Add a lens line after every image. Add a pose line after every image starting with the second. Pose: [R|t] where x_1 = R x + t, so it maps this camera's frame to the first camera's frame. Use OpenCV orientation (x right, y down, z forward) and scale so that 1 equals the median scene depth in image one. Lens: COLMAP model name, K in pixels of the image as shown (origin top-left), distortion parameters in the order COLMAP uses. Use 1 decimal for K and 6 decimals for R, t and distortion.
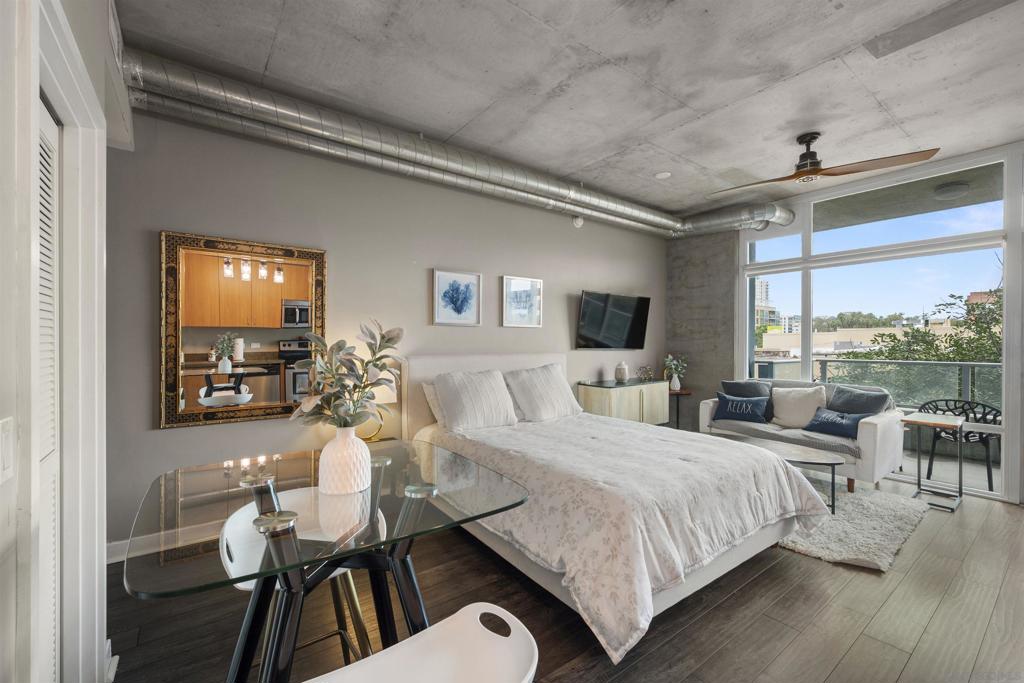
lens RADIAL K [[433.8, 0, 512.5], [0, 433.8, 343.2], [0, 0, 1]] dist [0.002160, 0.000102]
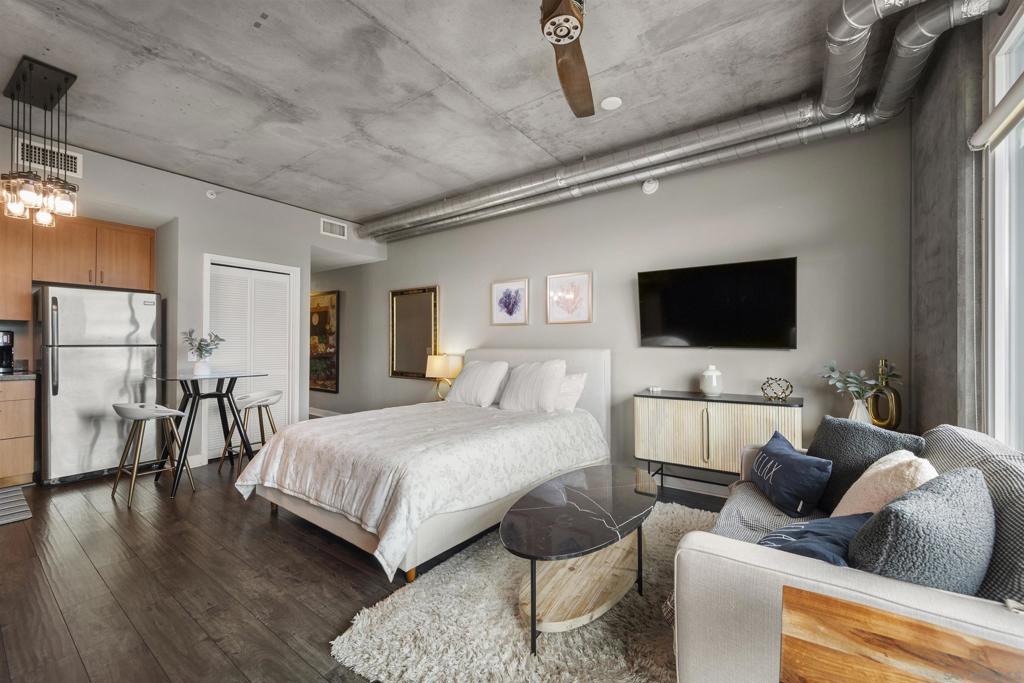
lens RADIAL K [[405.0, 0, 512.0], [0, 405.0, 341.5], [0, 0, 1]] dist [-0.000199, -0.000059]
pose [[0.294961, -0.009235, -0.955465, 0.893523], [-0.010116, 0.999867, -0.012788, 0.018991], [0.955456, 0.013437, 0.294828, 0.616646]]
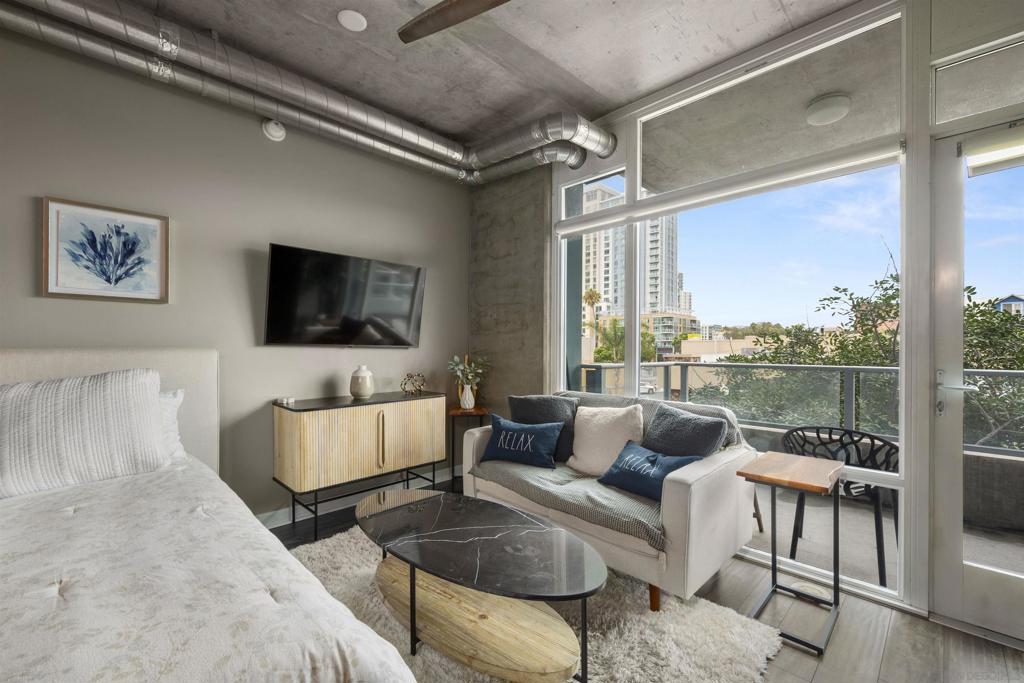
lens RADIAL K [[435.4, 0, 511.4], [0, 435.4, 346.6], [0, 0, 1]] dist [0.000545, 0.000061]
pose [[0.990356, 0.004109, 0.138484, 0.445990], [-0.003003, 0.999962, -0.008199, 0.022928], [-0.138512, 0.007704, 0.990331, 0.415502]]
